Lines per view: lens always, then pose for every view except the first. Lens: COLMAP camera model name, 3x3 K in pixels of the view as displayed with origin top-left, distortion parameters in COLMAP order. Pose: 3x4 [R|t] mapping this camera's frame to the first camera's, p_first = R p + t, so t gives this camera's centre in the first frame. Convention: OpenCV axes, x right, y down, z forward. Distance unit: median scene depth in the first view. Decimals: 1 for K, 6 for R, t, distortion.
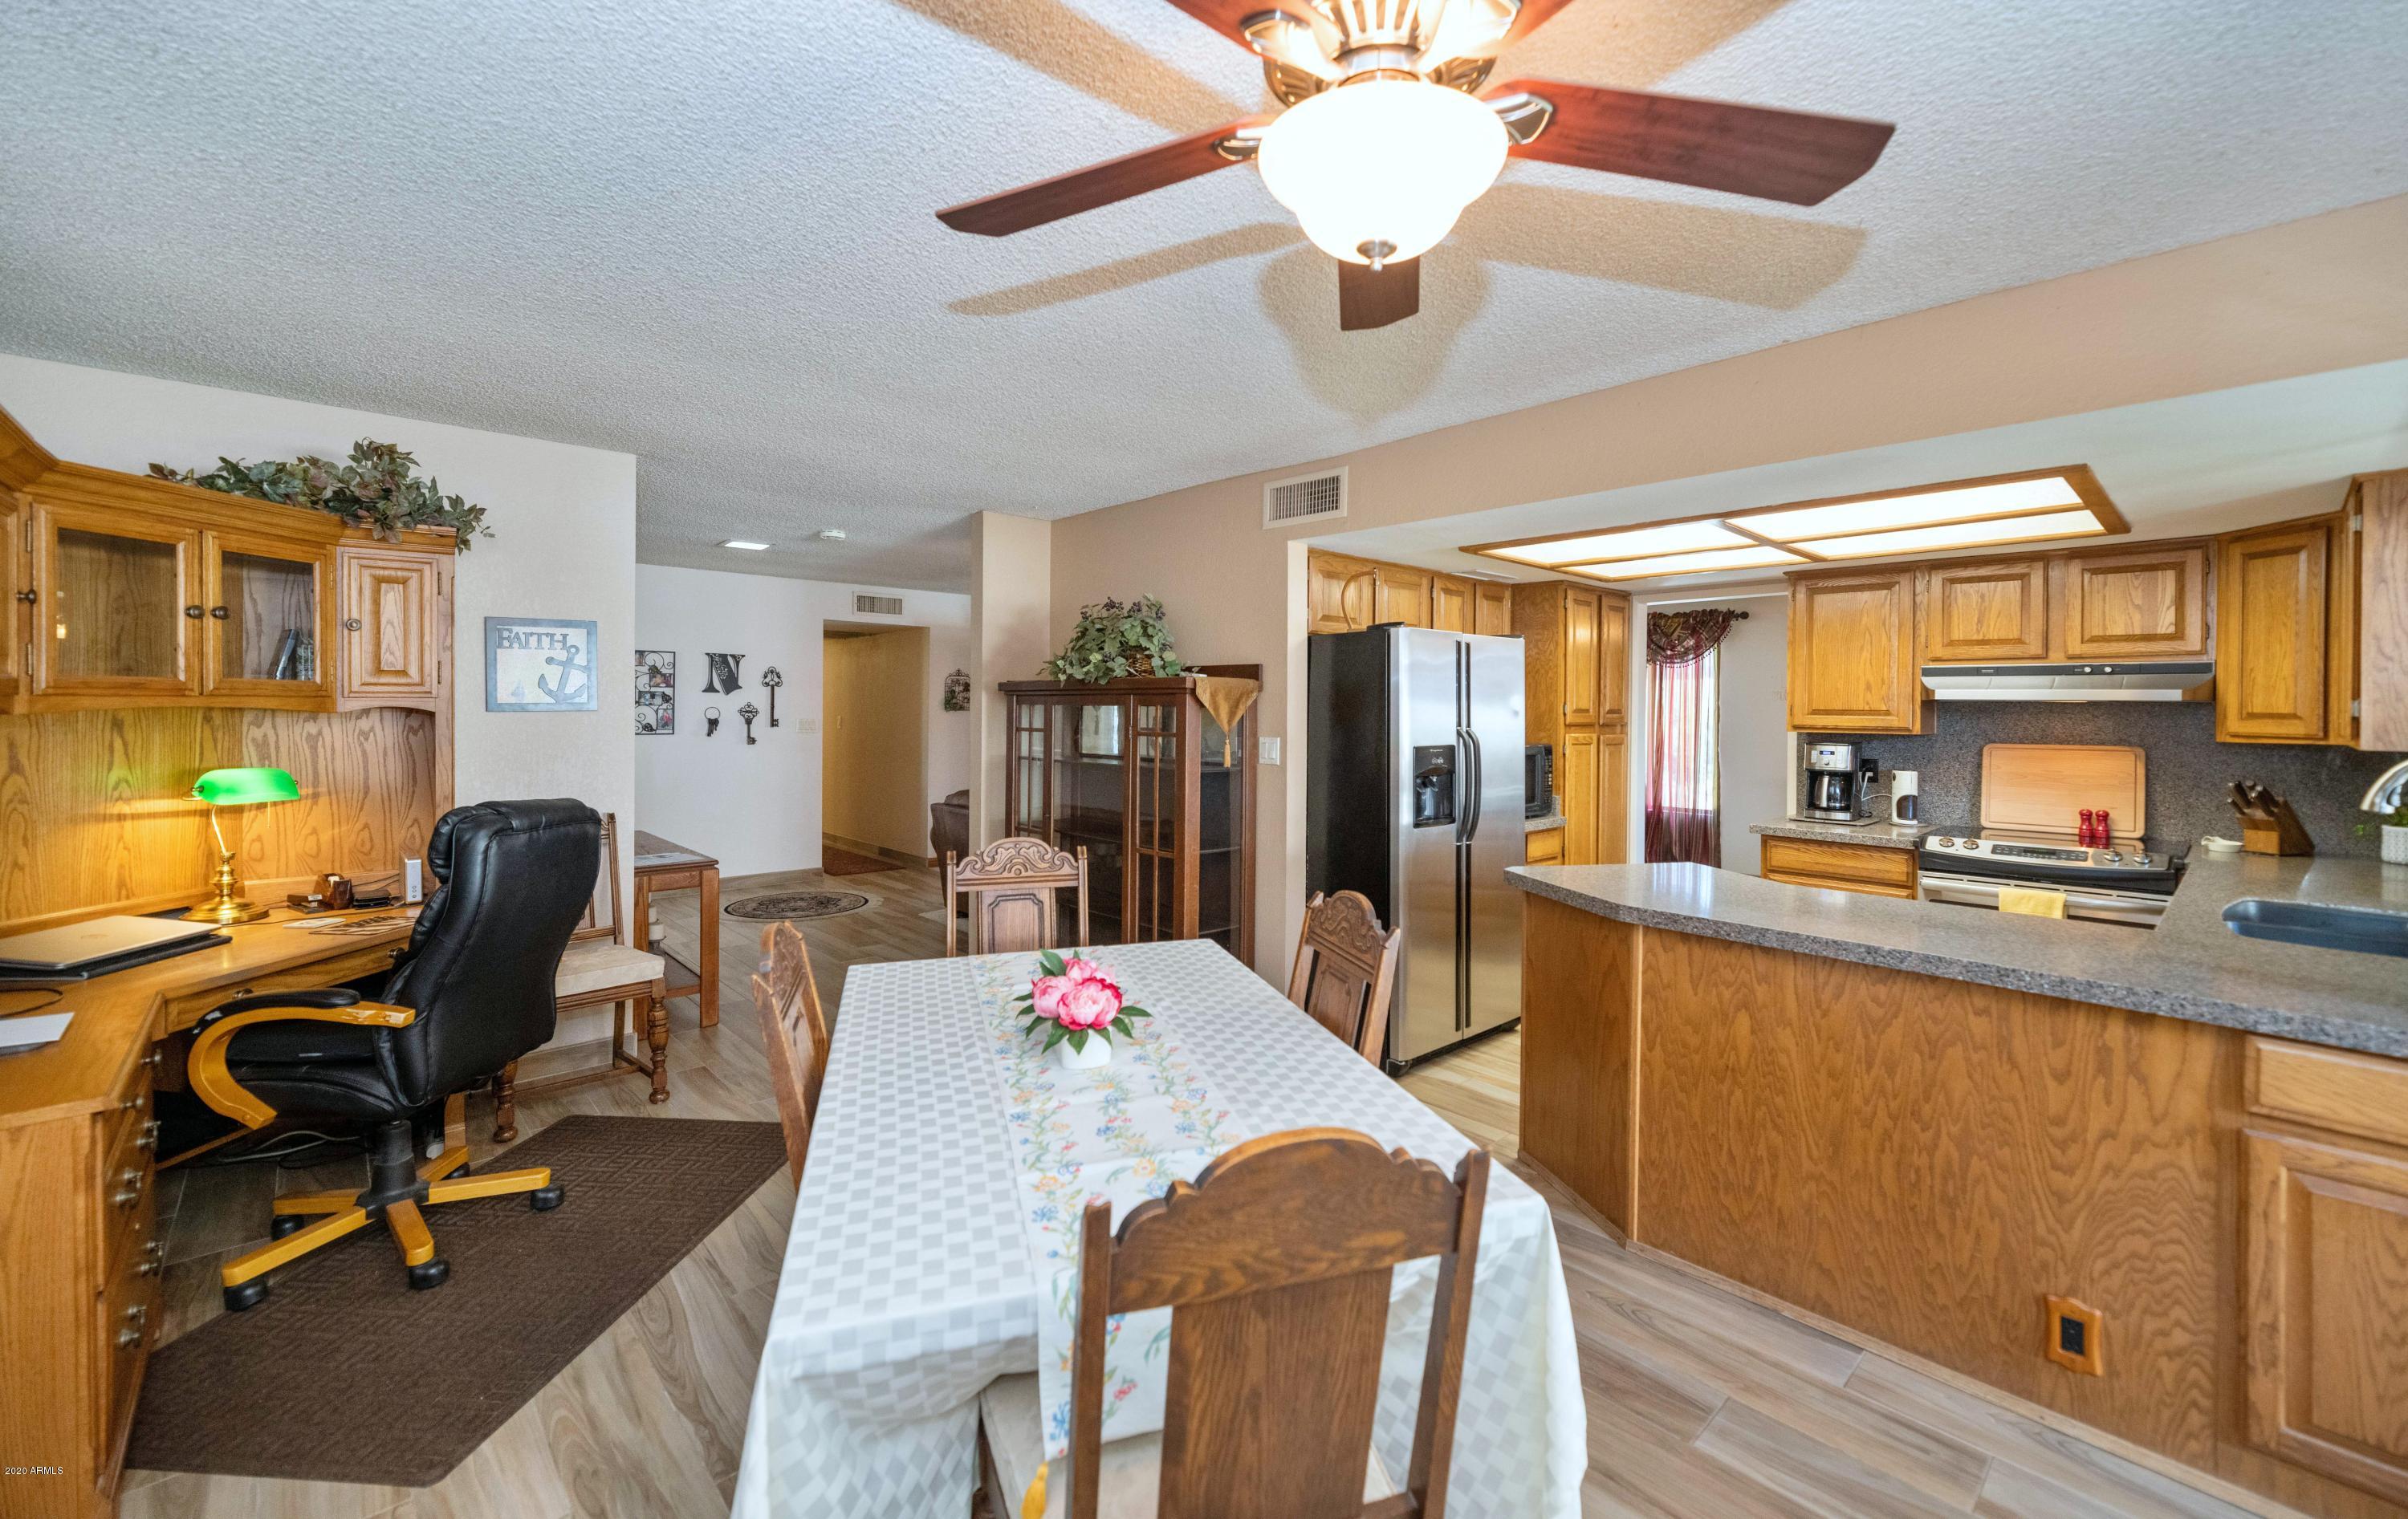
lens RADIAL K [[975.9, 0, 1229.6], [0, 975.9, 709.0], [0, 0, 1]] dist [-0.000966, -0.000015]
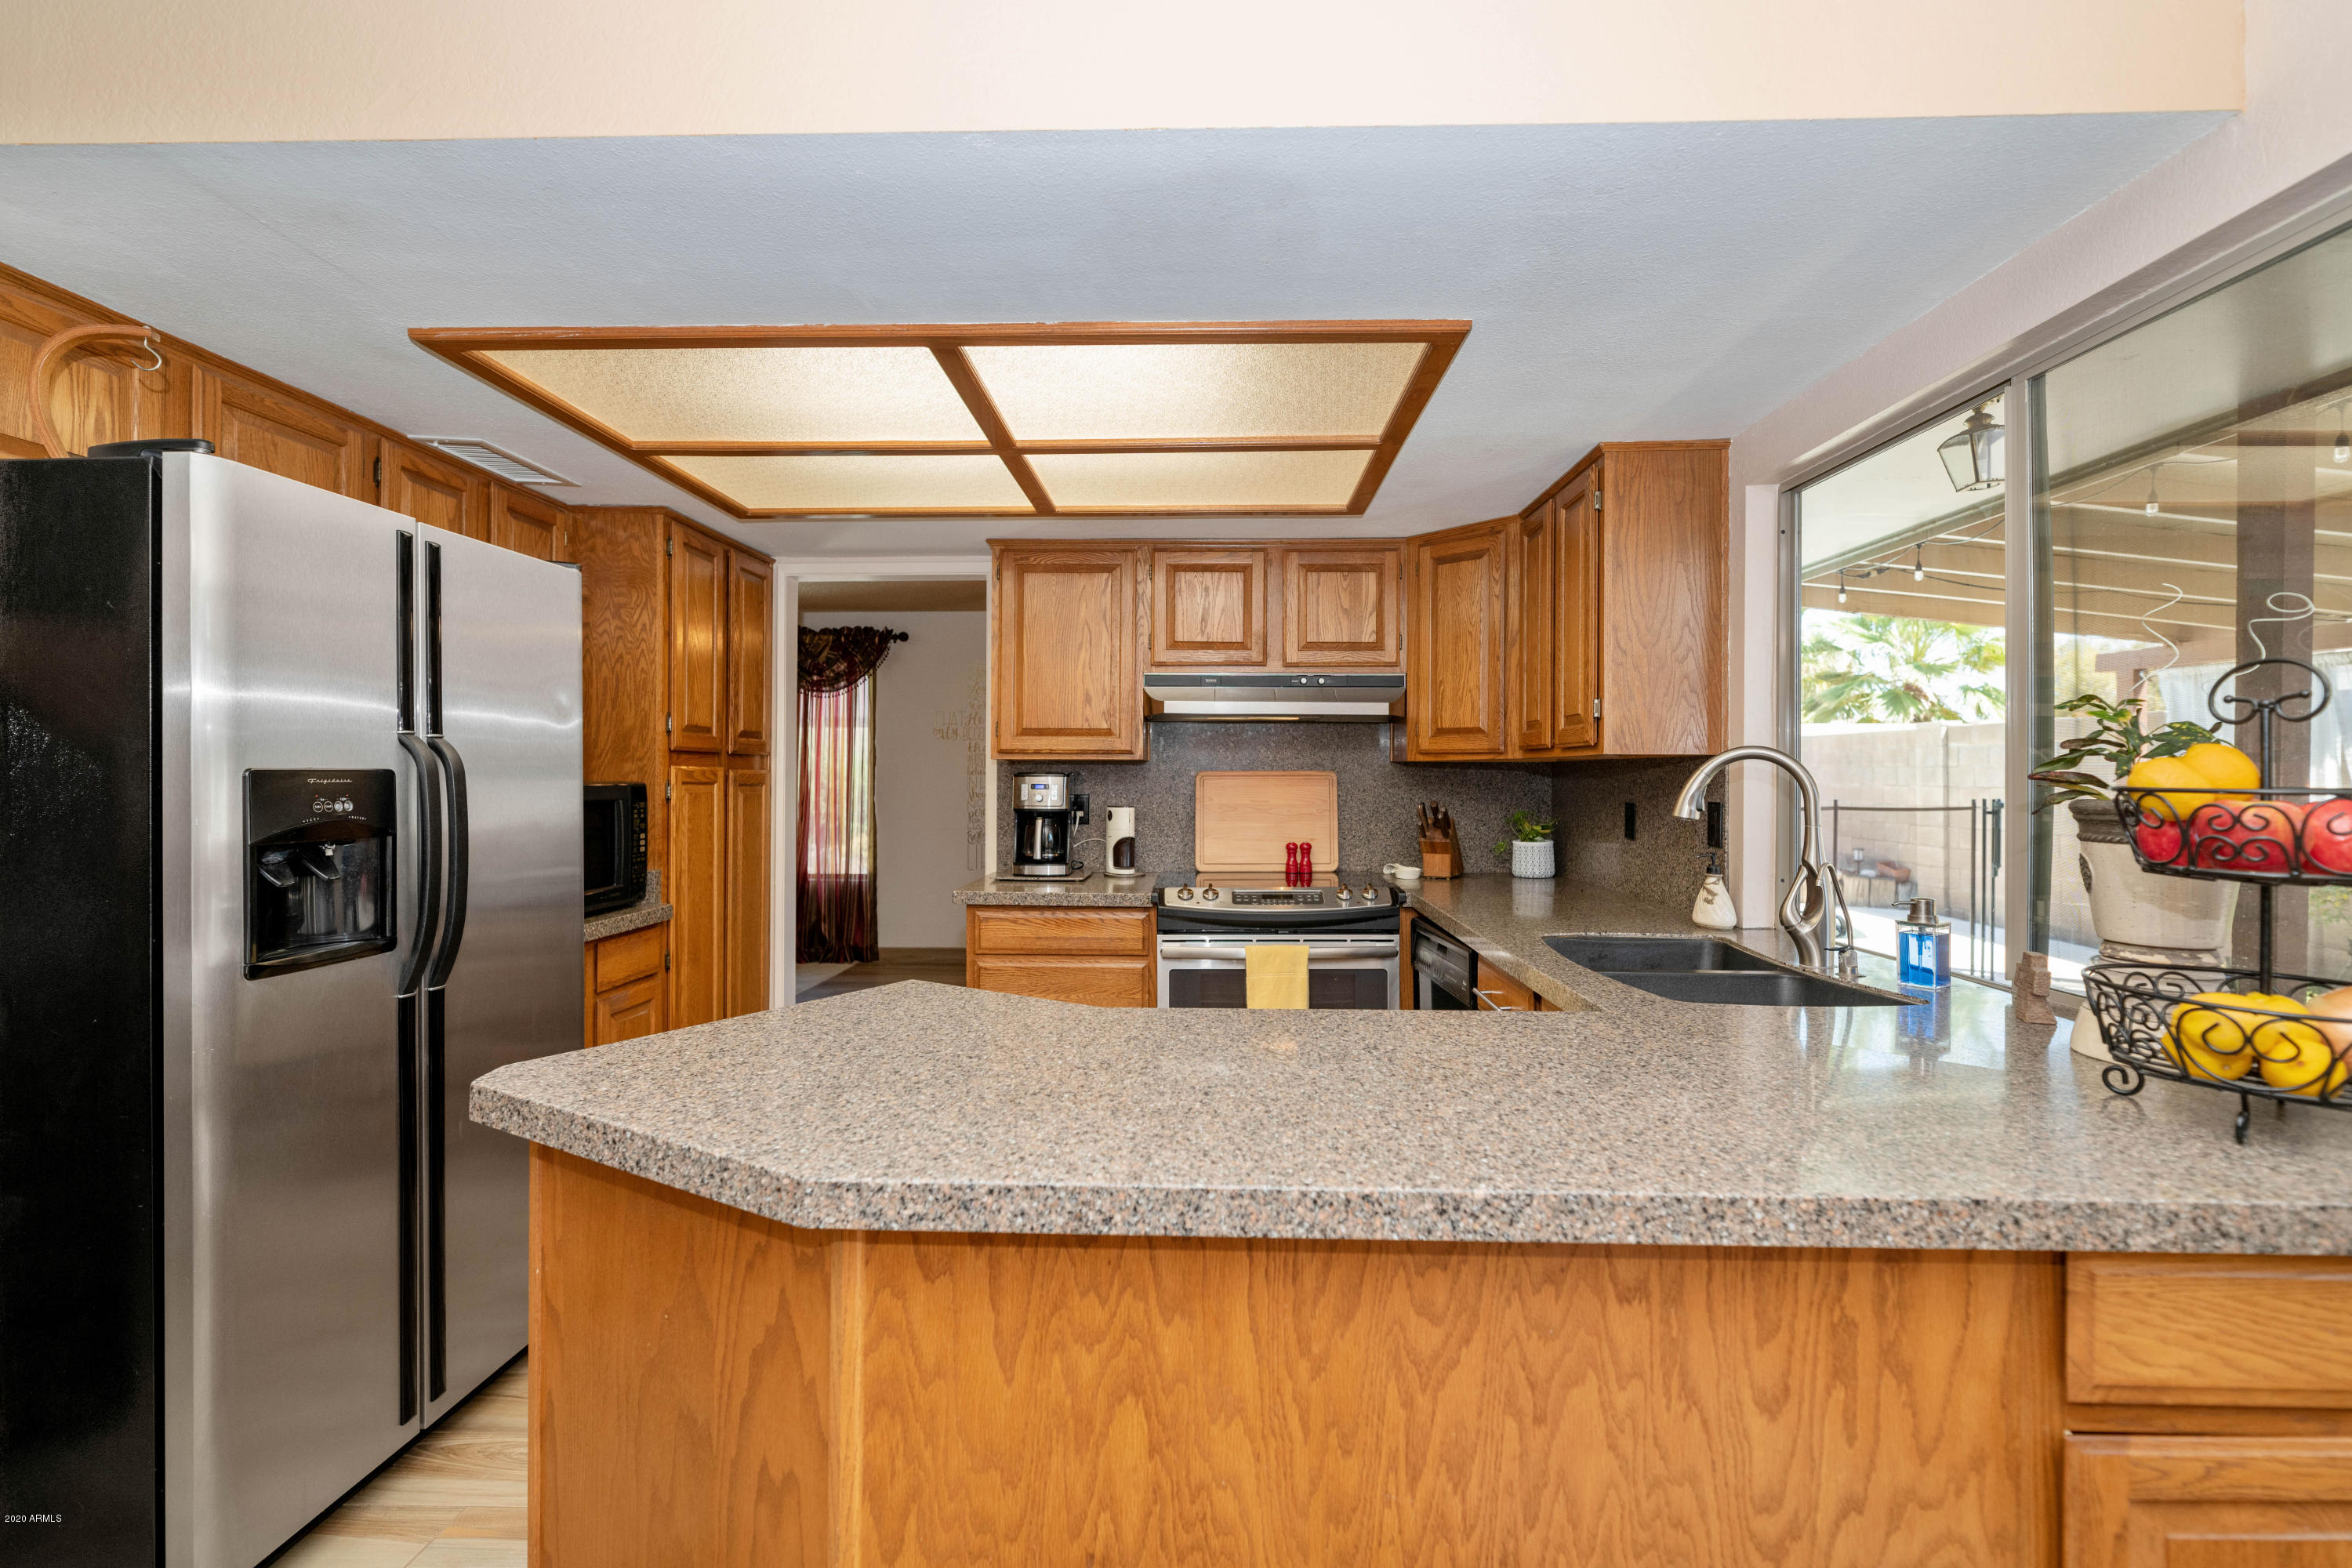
lens RADIAL K [[1029.9, 0, 1180.8], [0, 1029.9, 767.8], [0, 0, 1]] dist [-0.006066, -0.000330]
pose [[0.710552, -0.001828, 0.703643, 0.165283], [0.005346, 0.999982, -0.002800, 0.040675], [-0.703625, 0.005751, 0.710549, 0.446263]]
